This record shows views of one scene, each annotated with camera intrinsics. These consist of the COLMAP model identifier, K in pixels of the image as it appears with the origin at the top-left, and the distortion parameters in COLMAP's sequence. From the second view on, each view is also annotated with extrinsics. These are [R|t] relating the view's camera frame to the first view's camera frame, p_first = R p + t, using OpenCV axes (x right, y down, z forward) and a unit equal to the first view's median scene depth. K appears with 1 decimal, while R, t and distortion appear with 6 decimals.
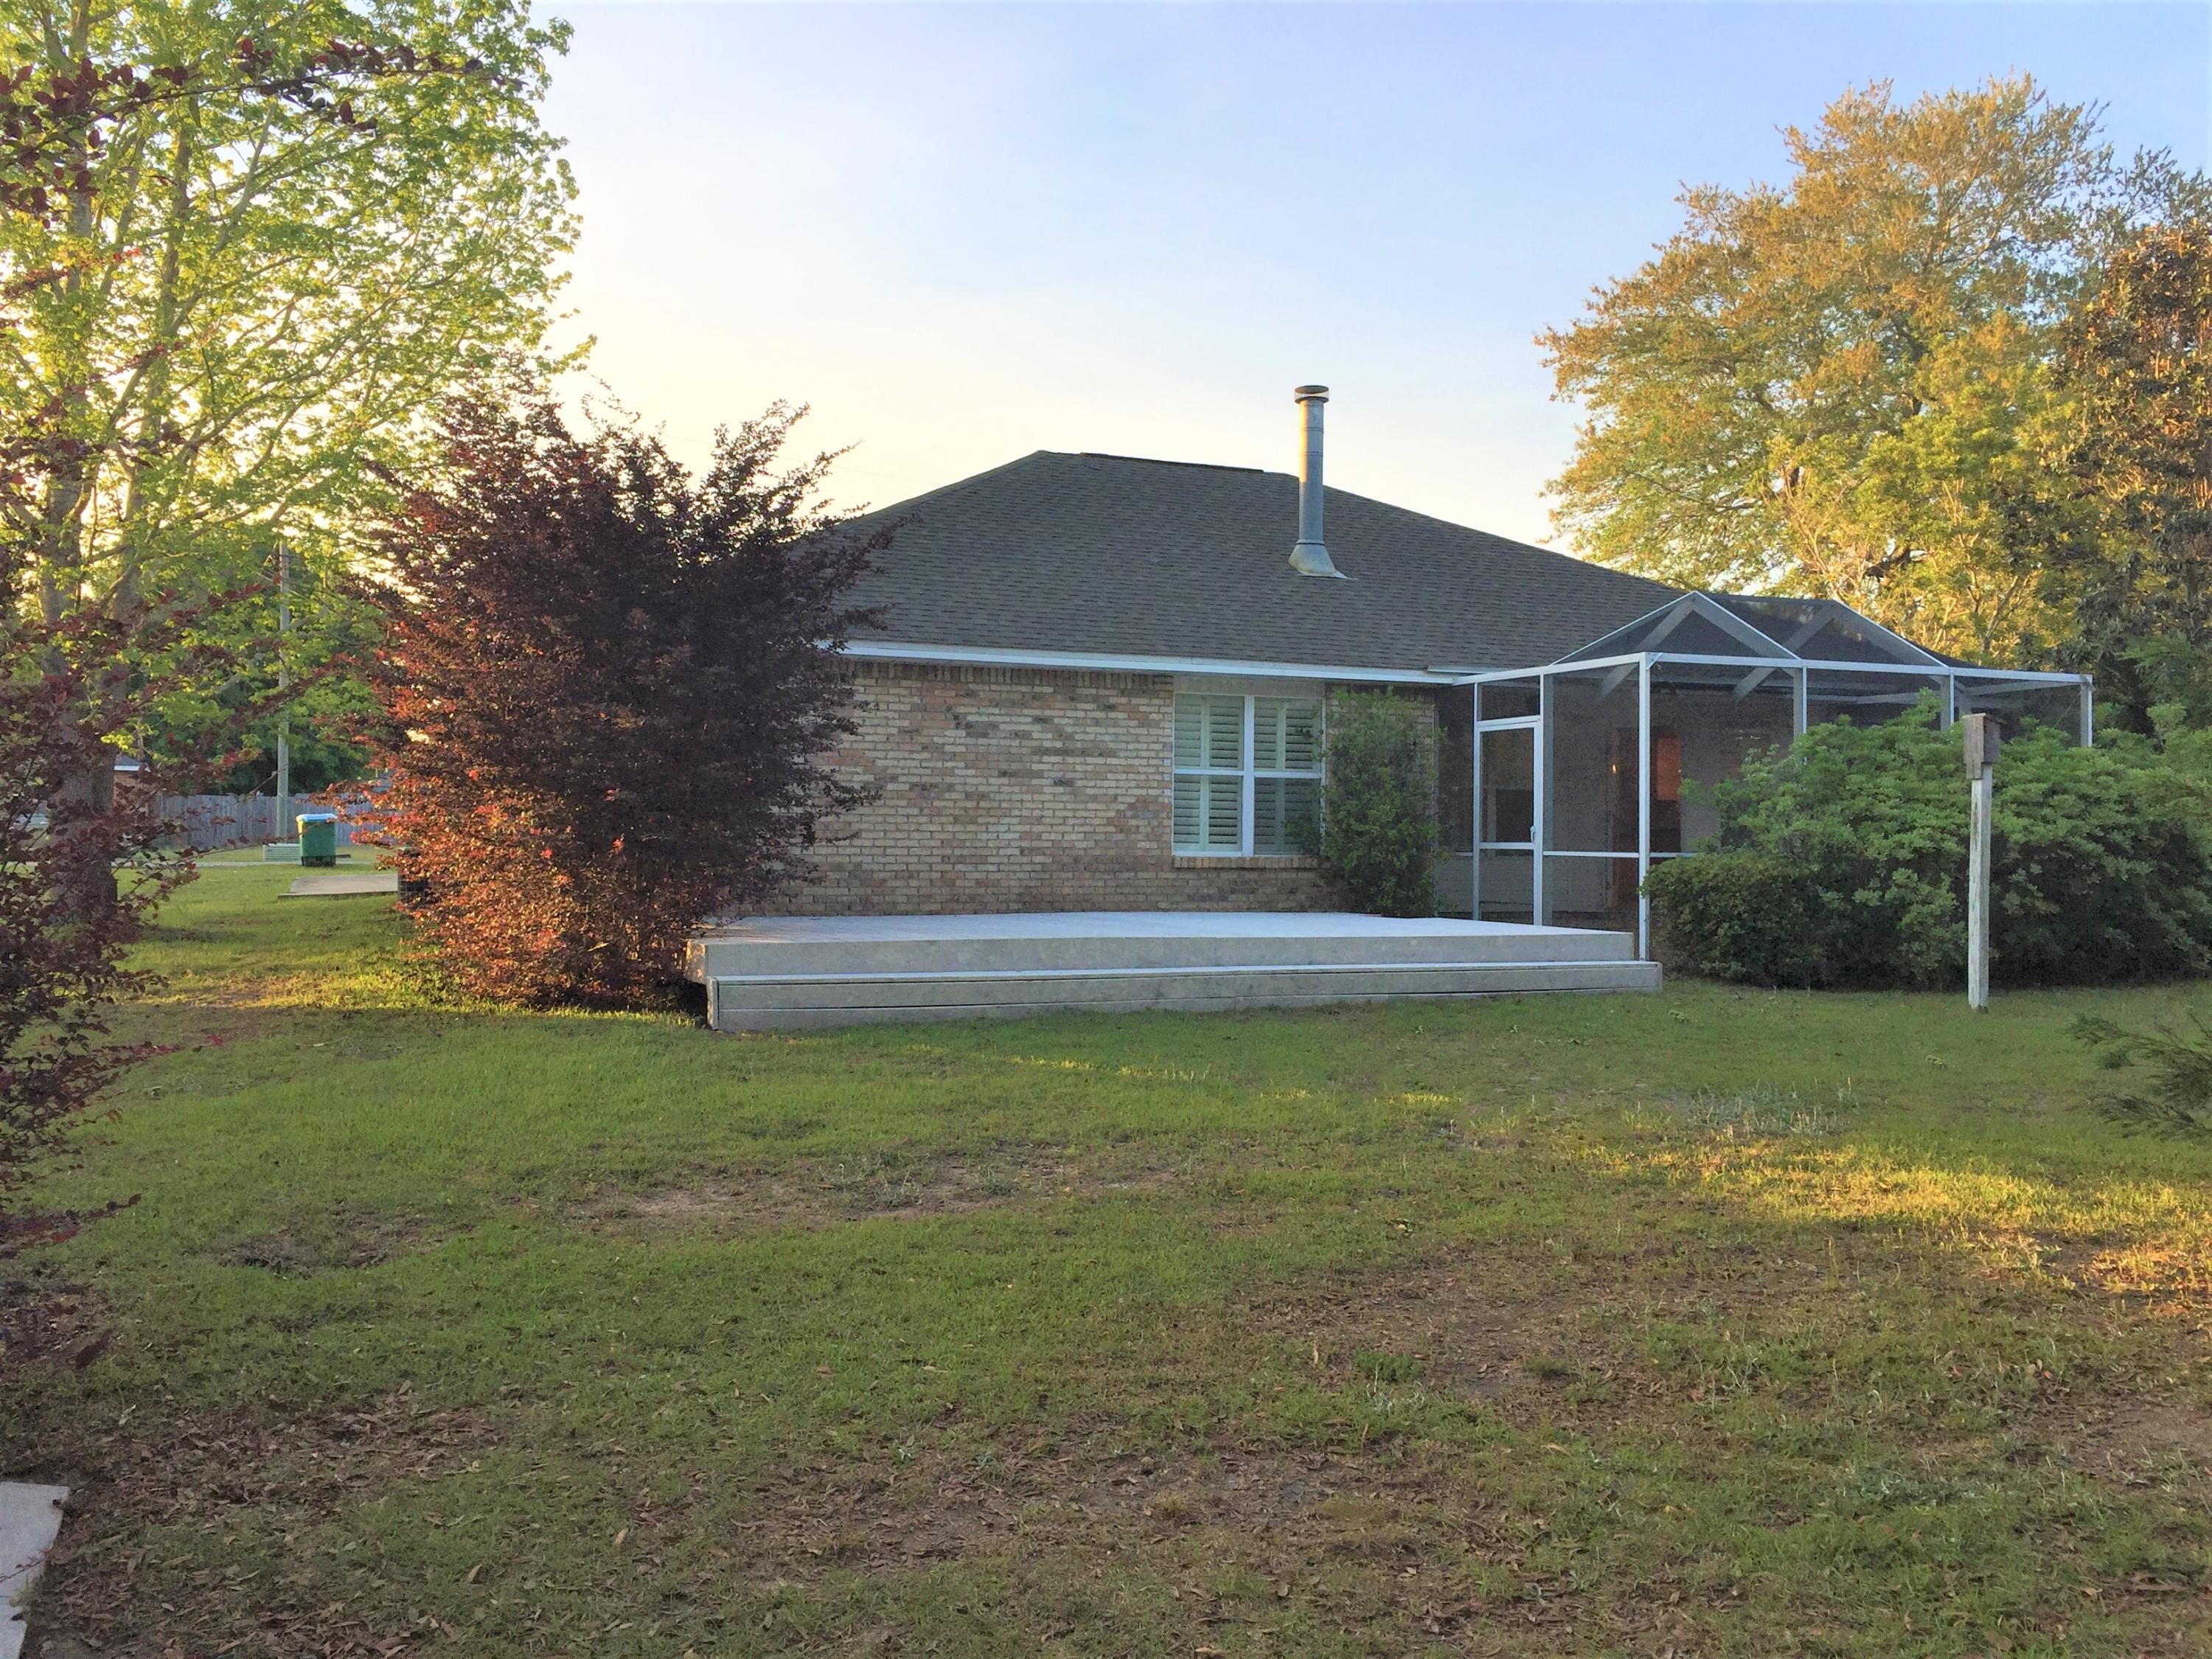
lens RADIAL K [[1902.7, 0, 1110.2], [0, 1902.7, 831.2], [0, 0, 1]] dist [0.076075, -0.069535]
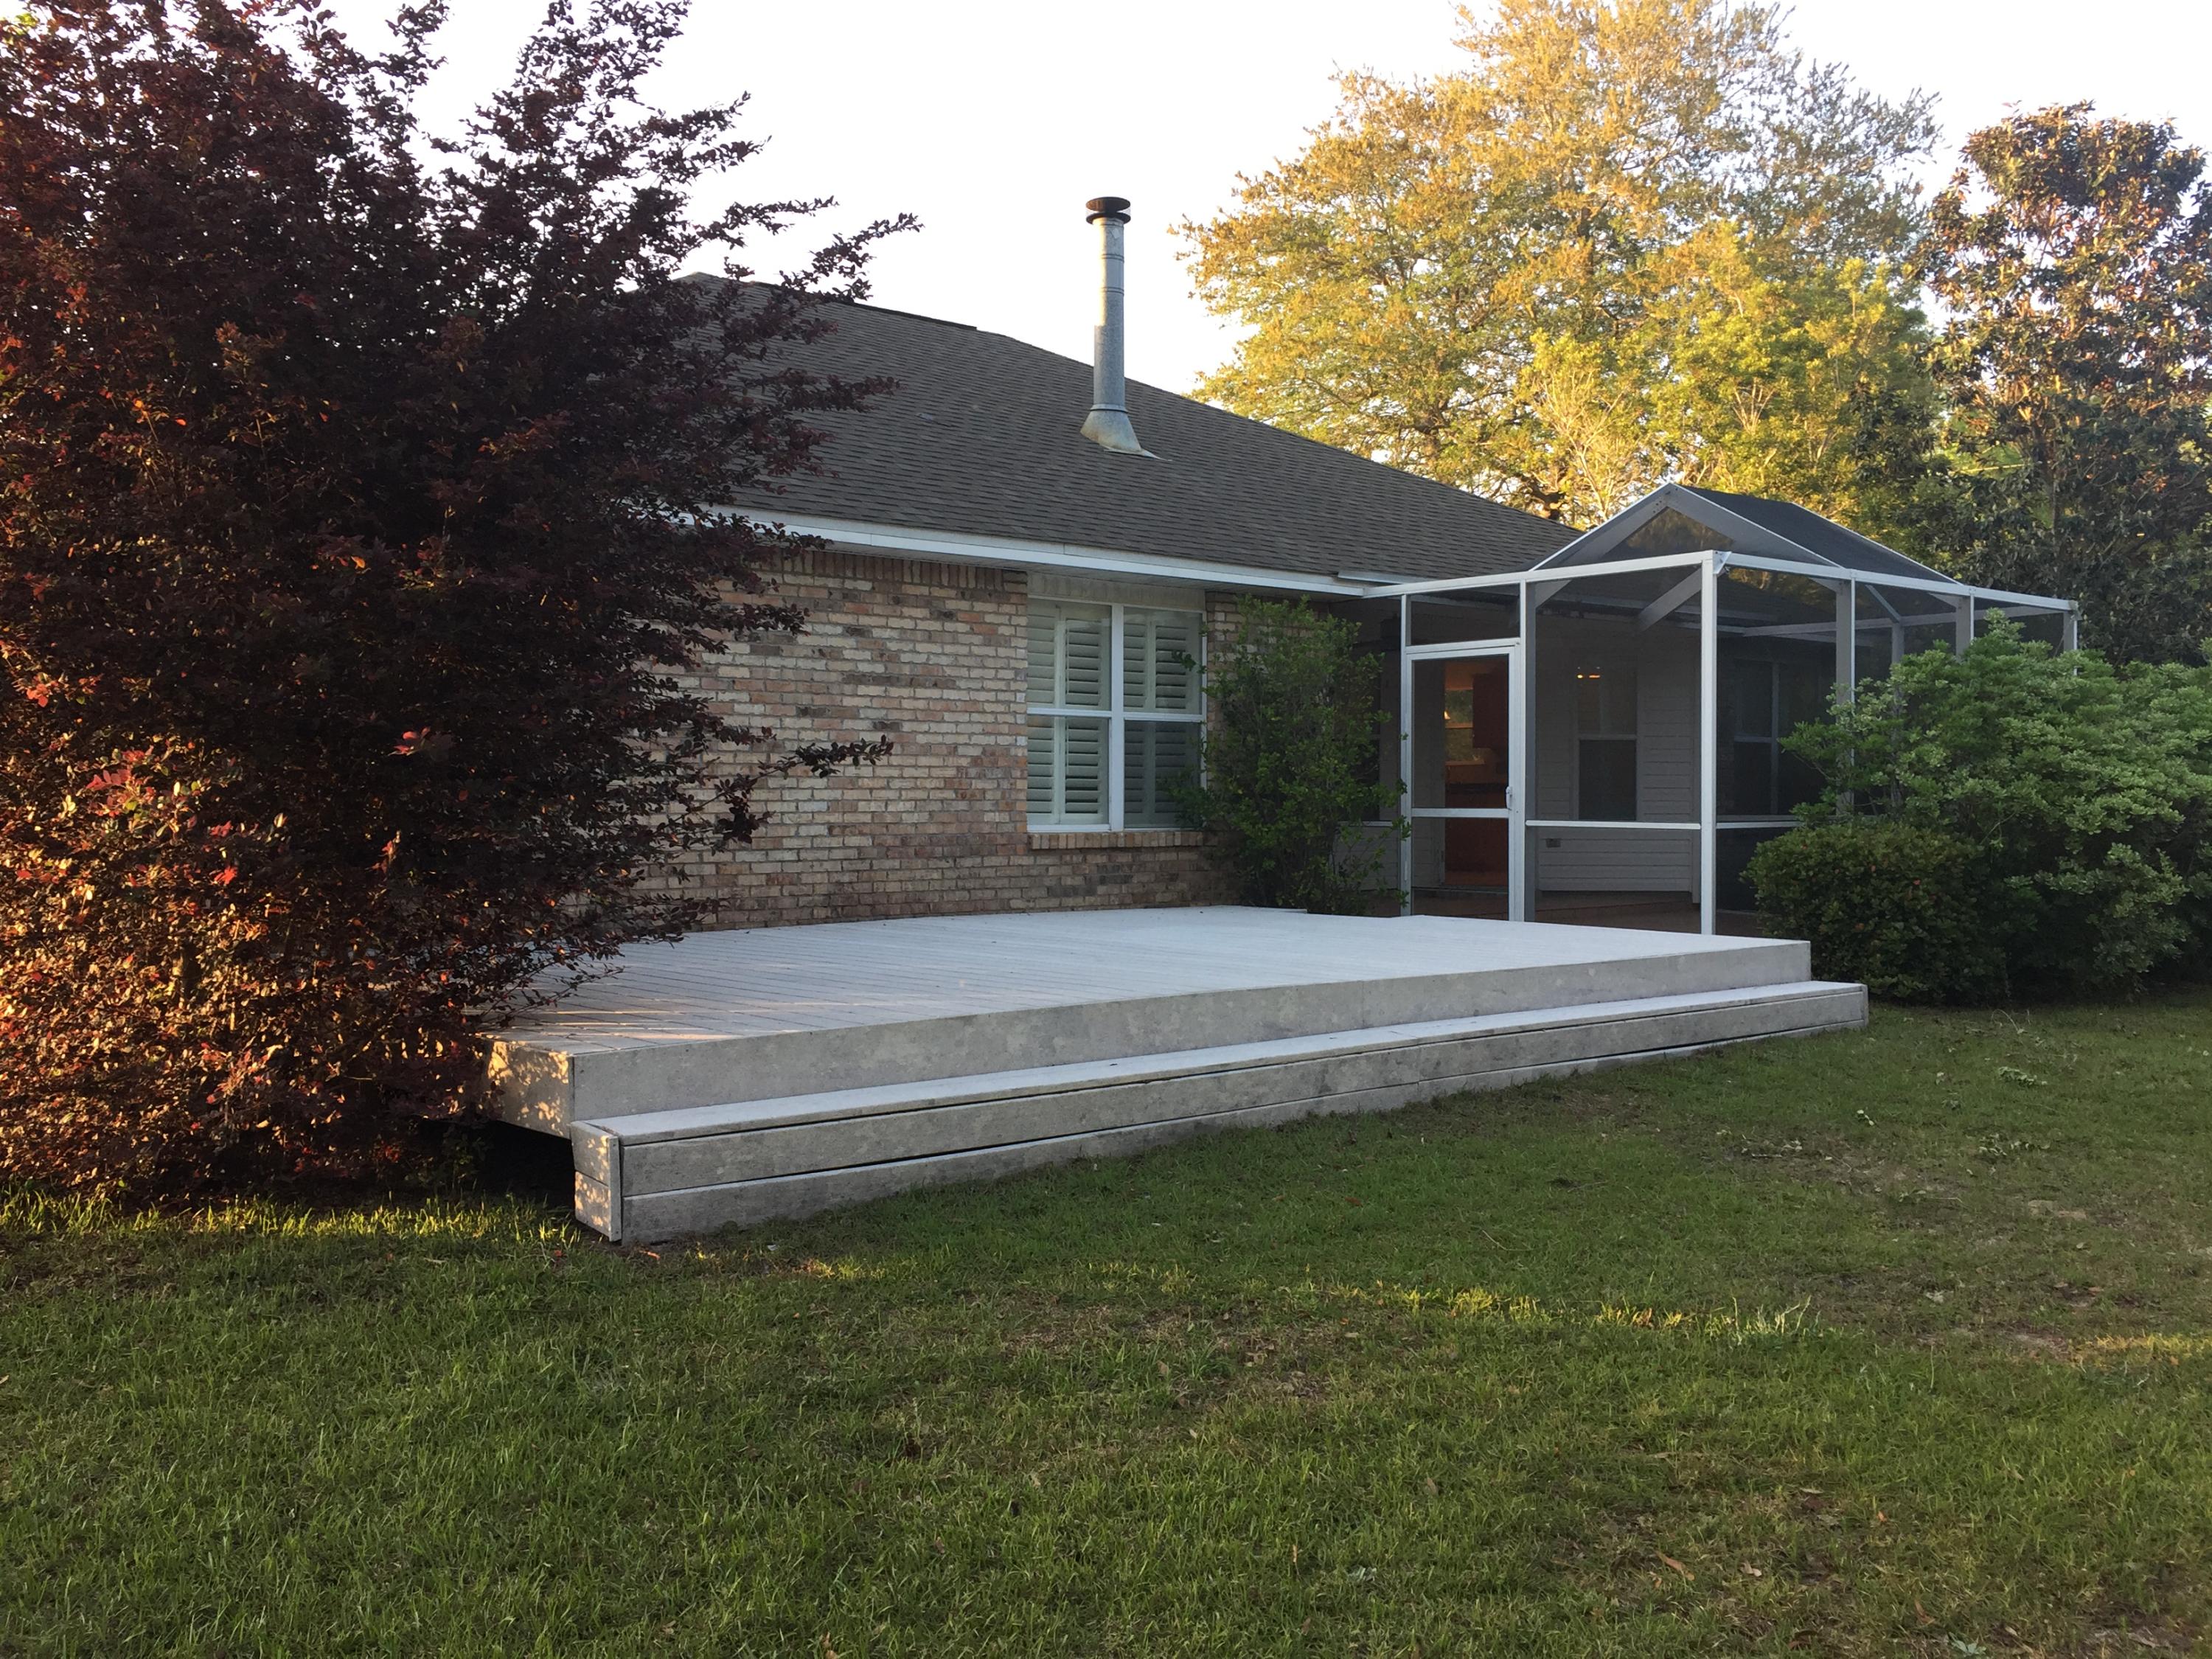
lens RADIAL K [[1902.7, 0, 1102.8], [0, 1902.7, 828.3], [0, 0, 1]] dist [0.076075, -0.069535]
pose [[0.954099, -0.012464, 0.299232, -0.151004], [0.005145, 0.999668, 0.025235, -0.005957], [-0.299447, -0.022537, 0.953847, 0.334078]]
